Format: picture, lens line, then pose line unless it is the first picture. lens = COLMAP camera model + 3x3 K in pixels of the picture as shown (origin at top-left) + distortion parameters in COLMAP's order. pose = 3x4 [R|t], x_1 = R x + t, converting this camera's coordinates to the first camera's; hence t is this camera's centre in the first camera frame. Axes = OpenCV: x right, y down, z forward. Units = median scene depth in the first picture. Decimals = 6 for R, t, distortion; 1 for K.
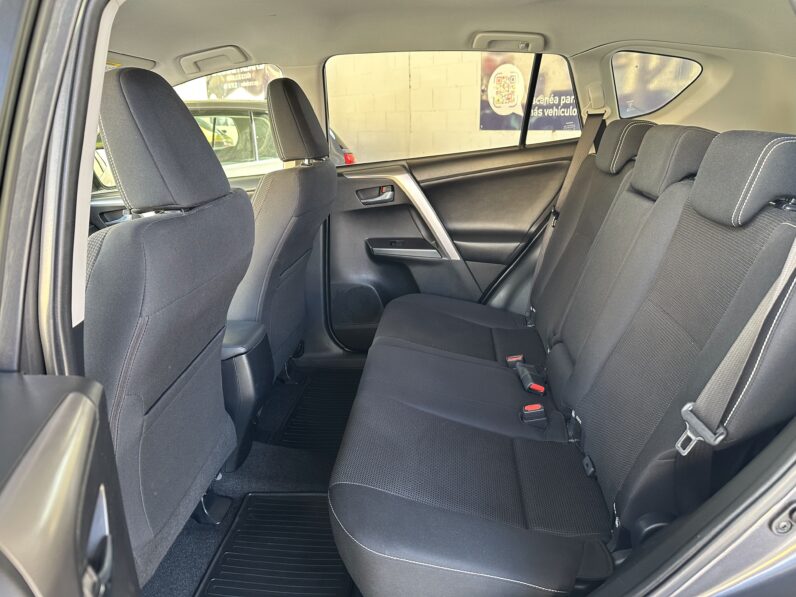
lens RADIAL K [[559.9, 0, 391.5], [0, 559.9, 302.2], [0, 0, 1]] dist [0.012330, -0.021267]
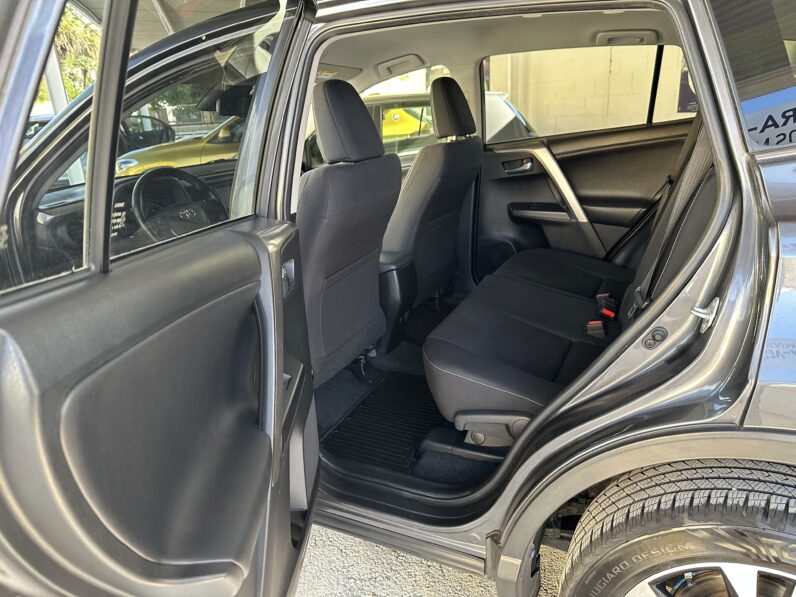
lens RADIAL K [[559.9, 0, 385.2], [0, 559.9, 291.5], [0, 0, 1]] dist [0.012330, -0.021267]
pose [[0.929160, 0.087129, -0.359264, 0.169304], [-0.086392, 0.996096, 0.018139, 0.087652], [0.359442, 0.014183, 0.933060, -0.257653]]
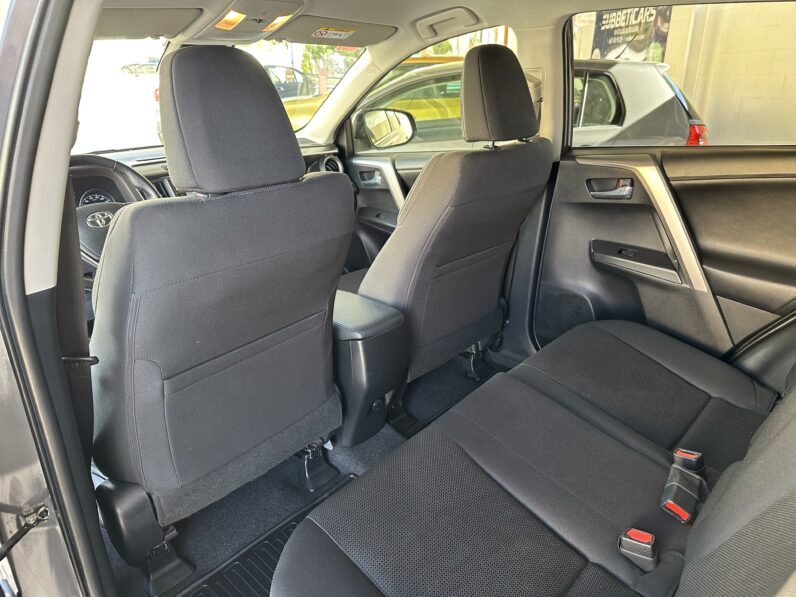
lens RADIAL K [[559.9, 0, 393.9], [0, 559.9, 295.5], [0, 0, 1]] dist [0.012330, -0.021267]
pose [[0.795160, 0.241917, -0.556055, 0.211462], [-0.206492, 0.970196, 0.126810, -0.081887], [0.570159, 0.013987, 0.821415, 0.168252]]
